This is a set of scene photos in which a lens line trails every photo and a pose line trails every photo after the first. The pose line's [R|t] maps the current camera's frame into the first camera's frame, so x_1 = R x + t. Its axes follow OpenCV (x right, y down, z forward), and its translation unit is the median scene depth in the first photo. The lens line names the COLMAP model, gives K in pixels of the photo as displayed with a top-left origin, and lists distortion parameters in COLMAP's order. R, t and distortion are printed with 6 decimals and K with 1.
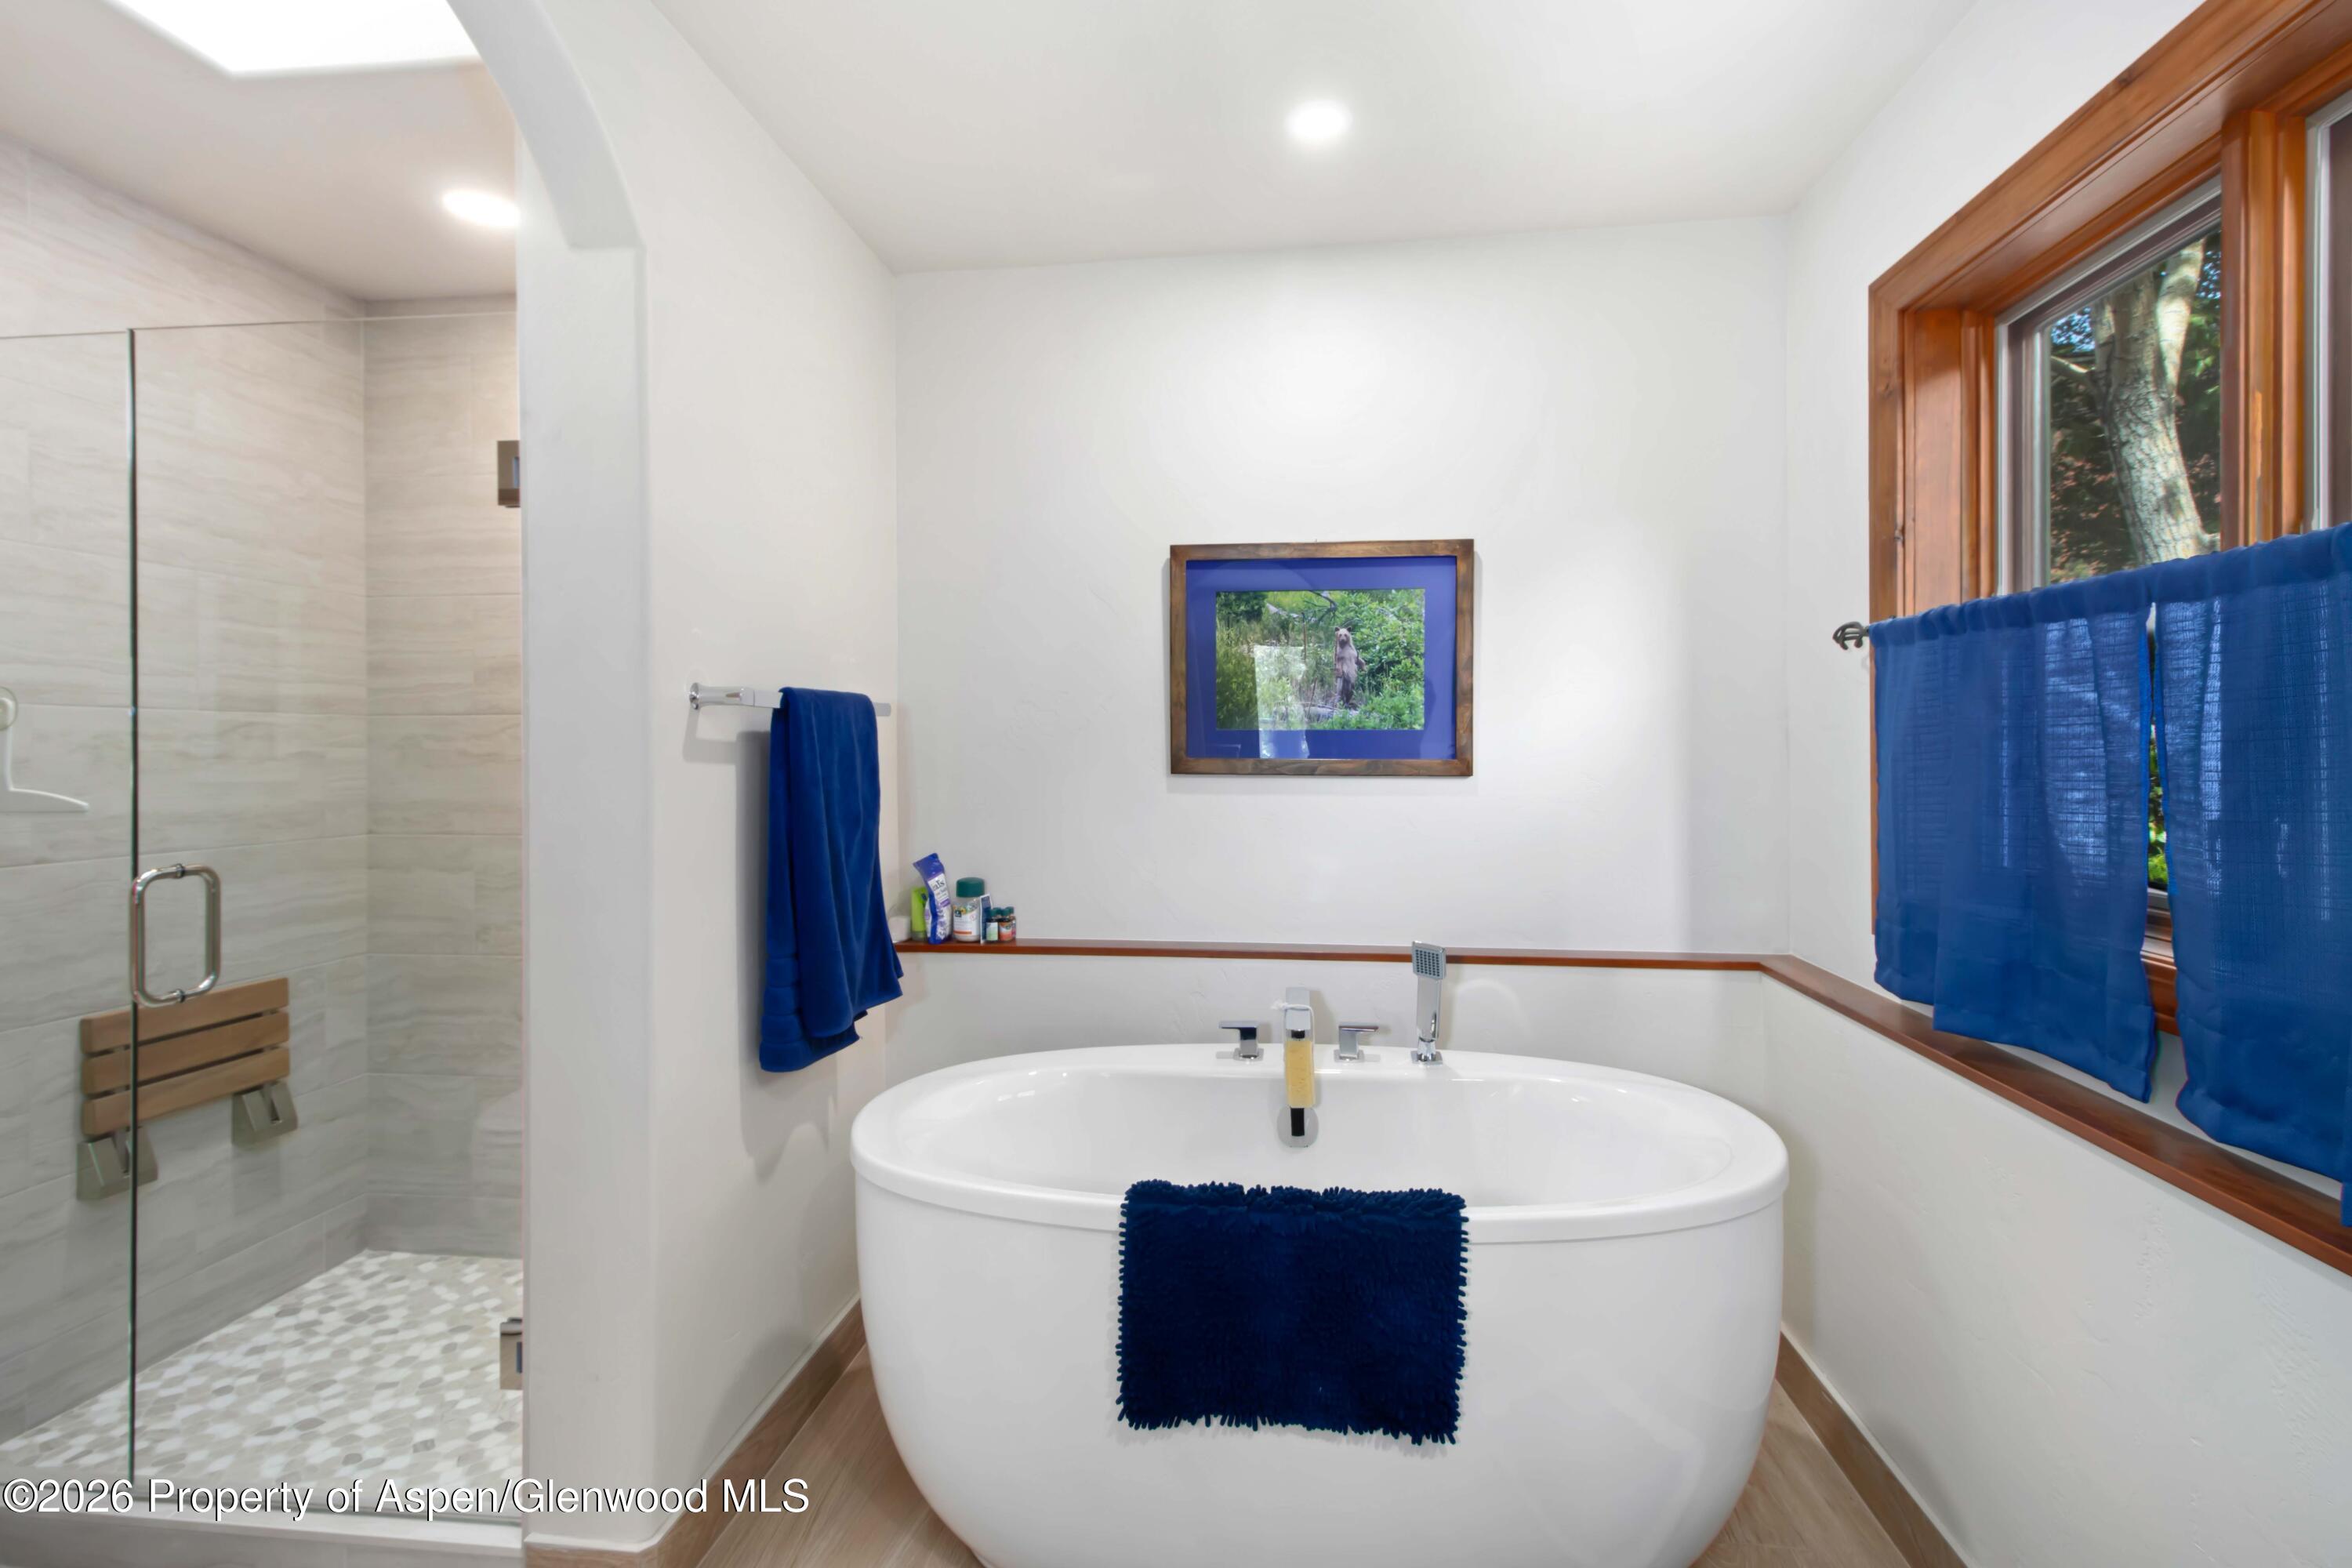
lens RADIAL K [[1112.4, 0, 1175.6], [0, 1112.4, 726.6], [0, 0, 1]] dist [0.019743, -0.001400]
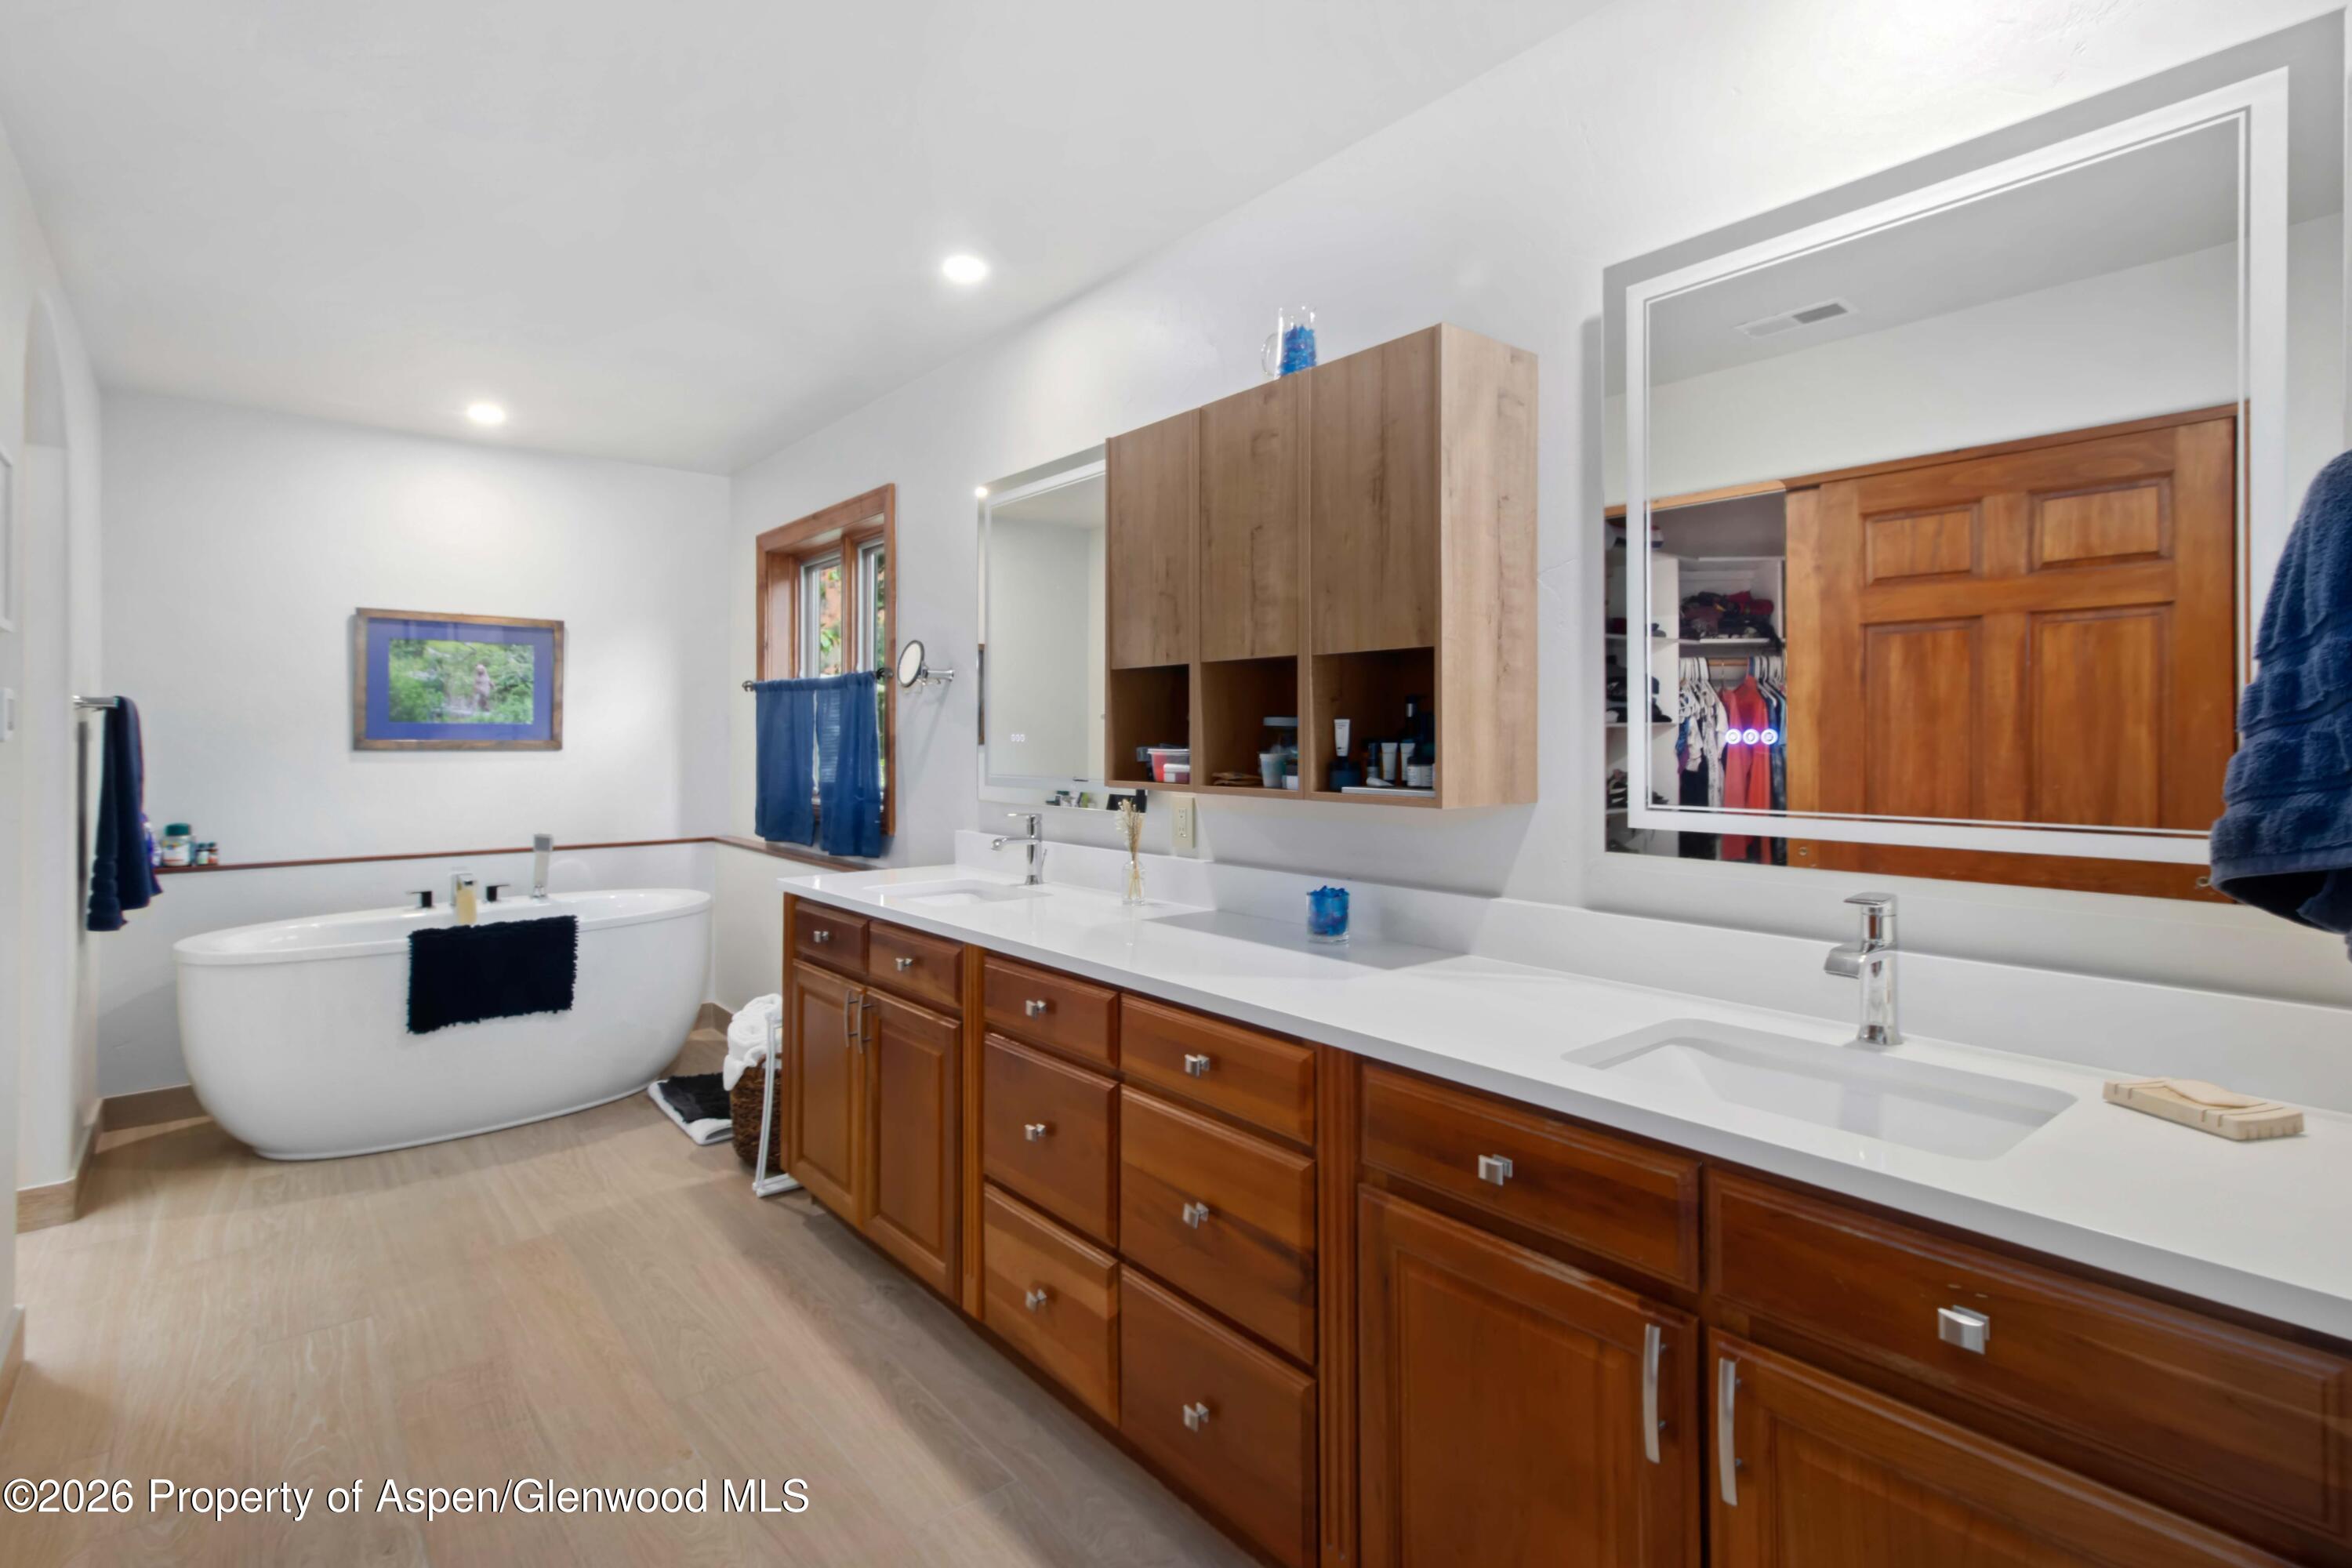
lens RADIAL K [[1112.4, 0, 1175.6], [0, 1112.4, 726.6], [0, 0, 1]] dist [0.019743, -0.001400]
pose [[0.684522, 0.005991, 0.728967, -0.386645], [-0.017955, 0.999801, 0.008643, -0.027271], [-0.728771, -0.019005, 0.684494, -0.999332]]
